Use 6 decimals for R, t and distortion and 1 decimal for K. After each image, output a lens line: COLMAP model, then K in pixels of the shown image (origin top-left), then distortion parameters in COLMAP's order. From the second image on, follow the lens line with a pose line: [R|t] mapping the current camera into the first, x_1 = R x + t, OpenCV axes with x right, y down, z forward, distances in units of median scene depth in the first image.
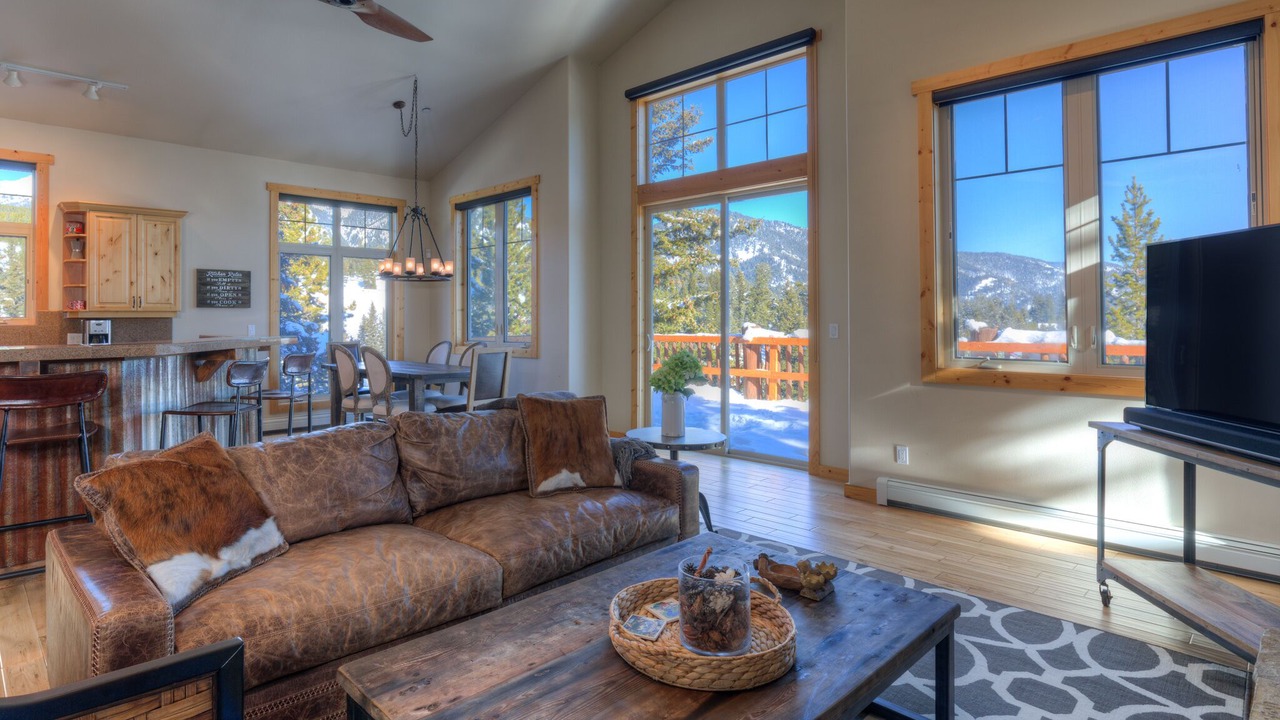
lens RADIAL K [[665.7, 0, 555.9], [0, 665.7, 305.8], [0, 0, 1]] dist [-0.011122, 0.003091]
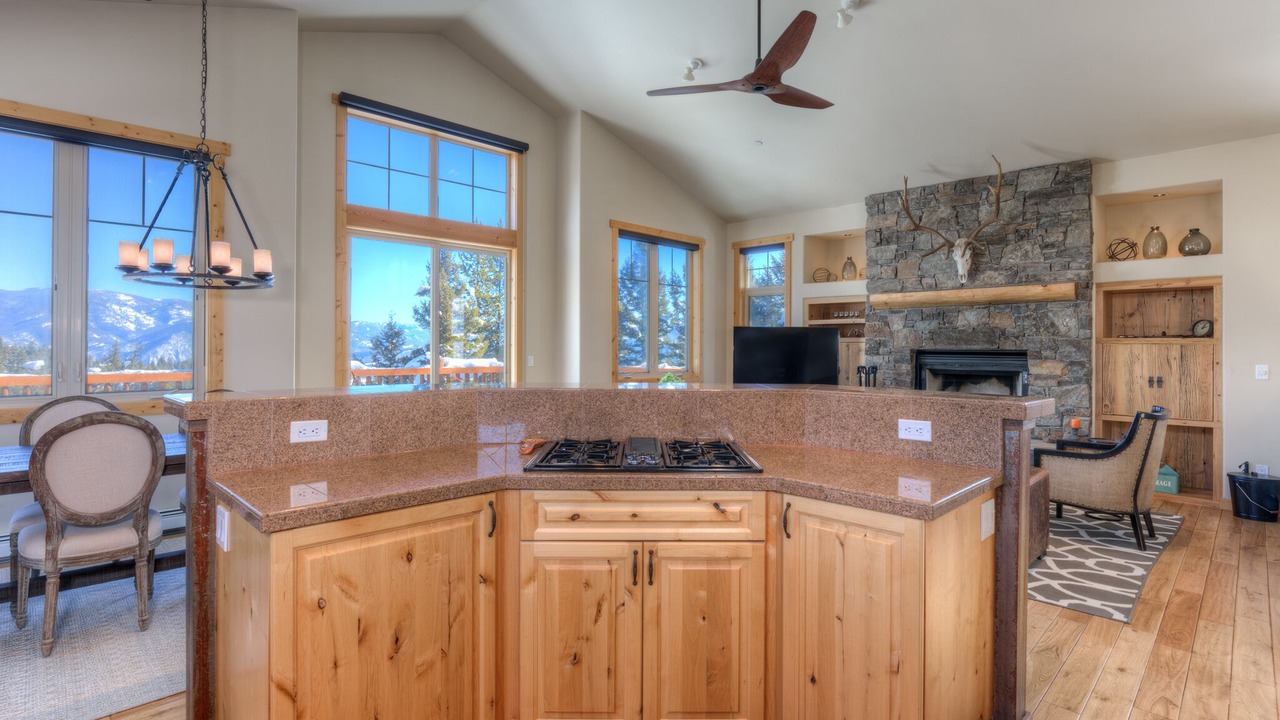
lens RADIAL K [[621.9, 0, 641.2], [0, 621.9, 344.5], [0, 0, 1]] dist [-0.012911, 0.004009]
pose [[-0.052336, 0.008611, 0.998592, -0.799363], [-0.021902, 0.999712, -0.009769, 0.007270], [-0.998389, -0.022382, -0.052132, 0.715753]]
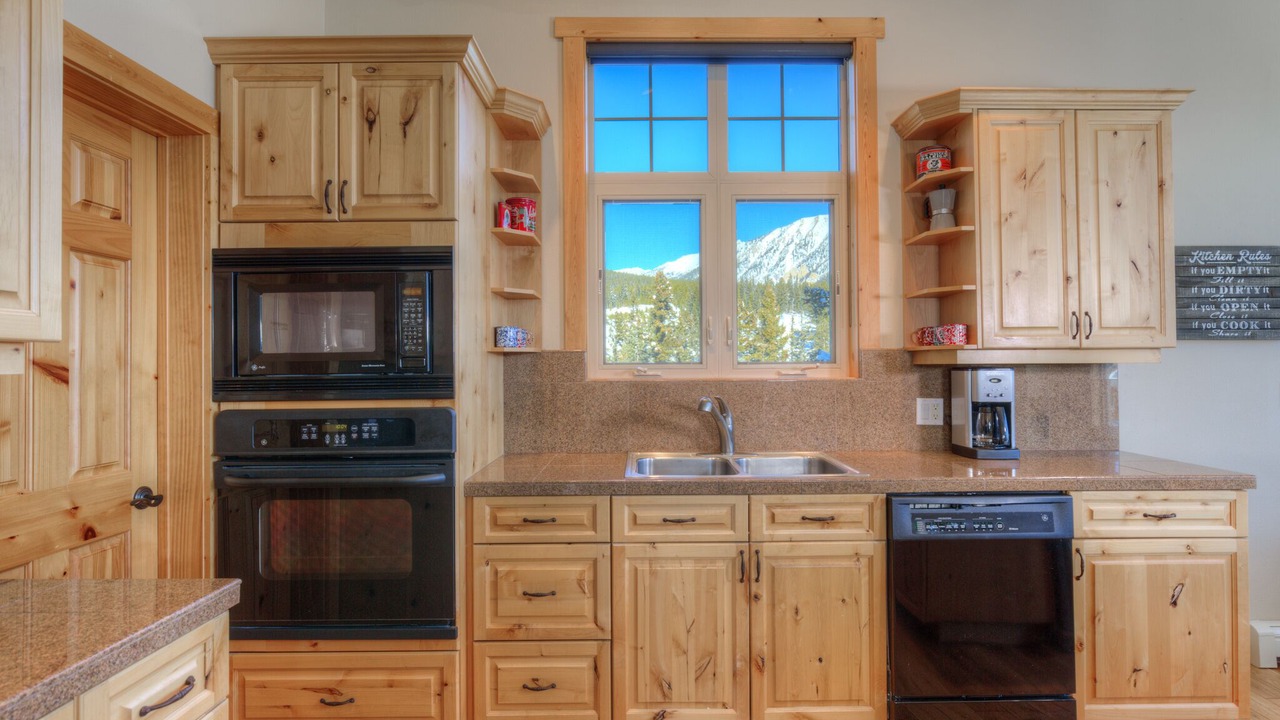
lens RADIAL K [[621.9, 0, 641.9], [0, 621.9, 355.9], [0, 0, 1]] dist [-0.012911, 0.004009]
pose [[0.742457, -0.004493, -0.669879, -0.593030], [0.012081, 0.999905, 0.006683, 0.006893], [0.669785, -0.013055, 0.742441, 0.556410]]
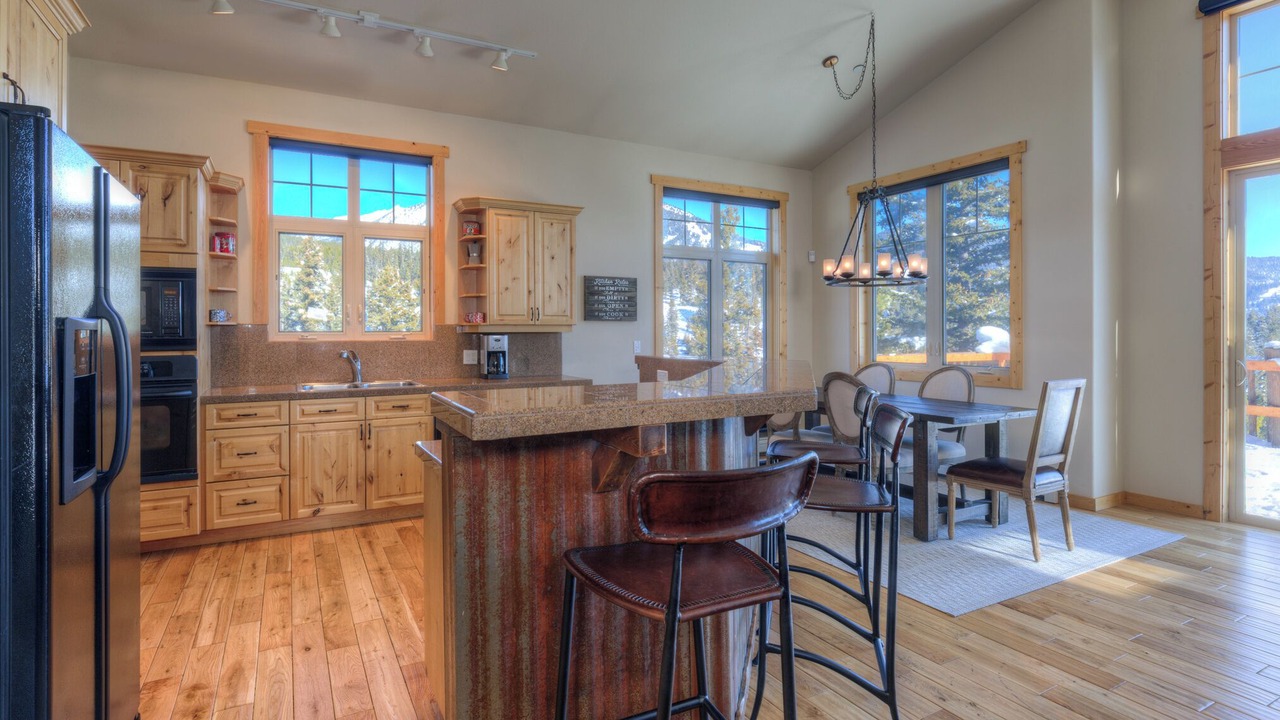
lens RADIAL K [[621.9, 0, 599.1], [0, 621.9, 328.5], [0, 0, 1]] dist [-0.012911, 0.004009]
pose [[0.965143, 0.003643, -0.261699, -0.352206], [0.000398, 0.999882, 0.015386, -0.000008], [0.261724, -0.014954, 0.965027, 0.257704]]
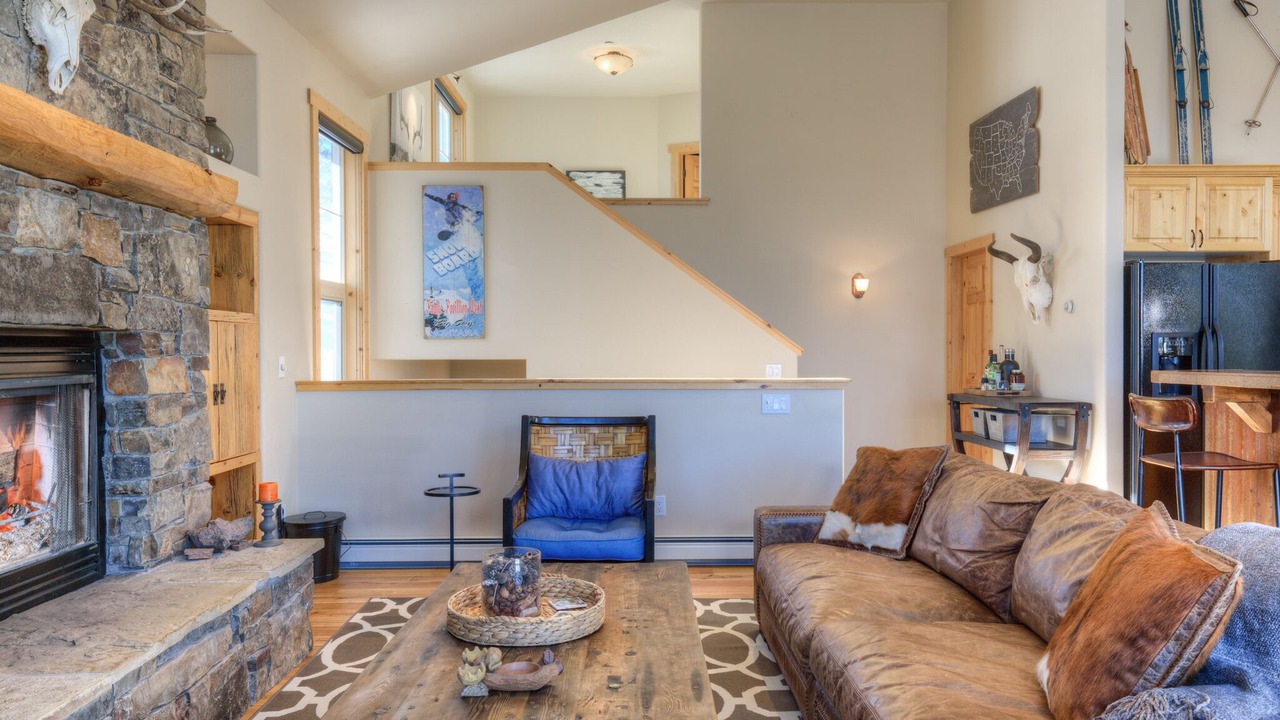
lens RADIAL K [[890.5, 0, 643.7], [0, 890.5, 354.6], [0, 0, 1]] dist [0.017287, -0.017235]
pose [[-0.663215, 0.012994, -0.748316, 0.354600], [0.017096, 0.999851, 0.002210, 0.010763], [0.748233, -0.011328, -0.663339, 0.616820]]
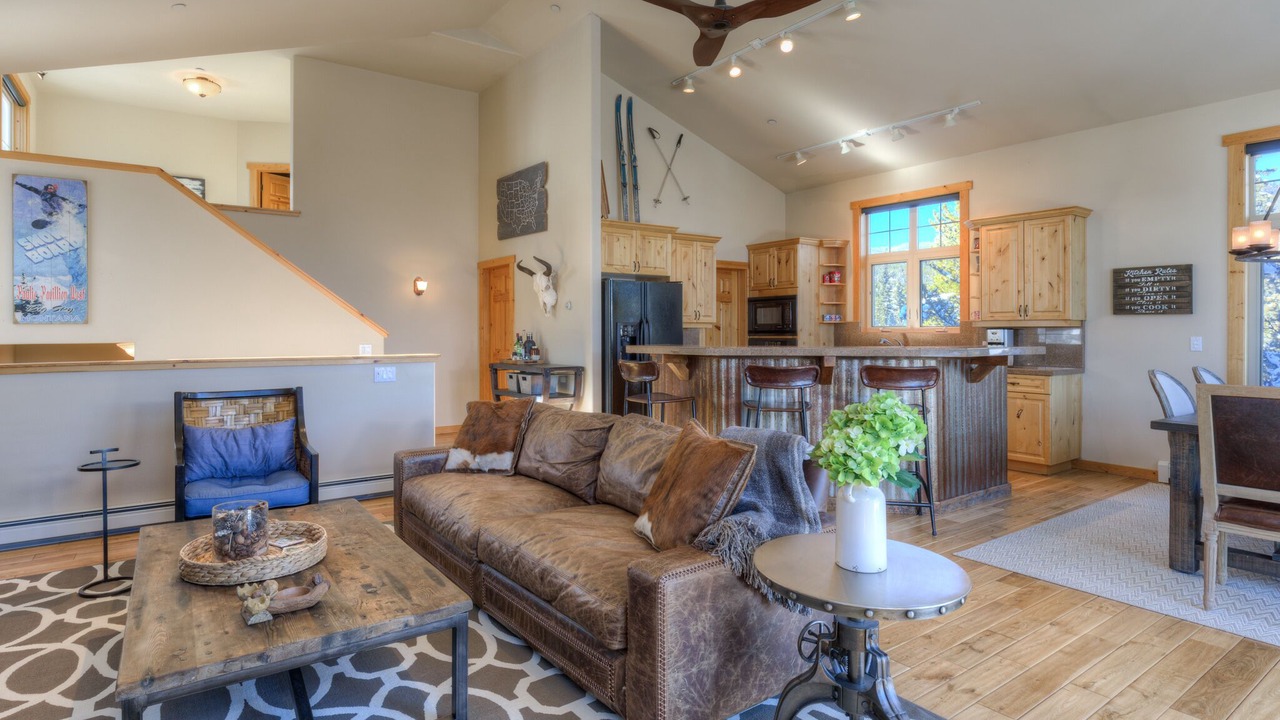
lens RADIAL K [[665.7, 0, 599.4], [0, 665.7, 329.6], [0, 0, 1]] dist [-0.011122, 0.003091]
pose [[-0.141689, 0.004700, -0.989900, 0.426957], [0.018270, 0.999831, 0.002132, 0.008314], [0.989743, -0.017783, -0.141751, 0.536147]]
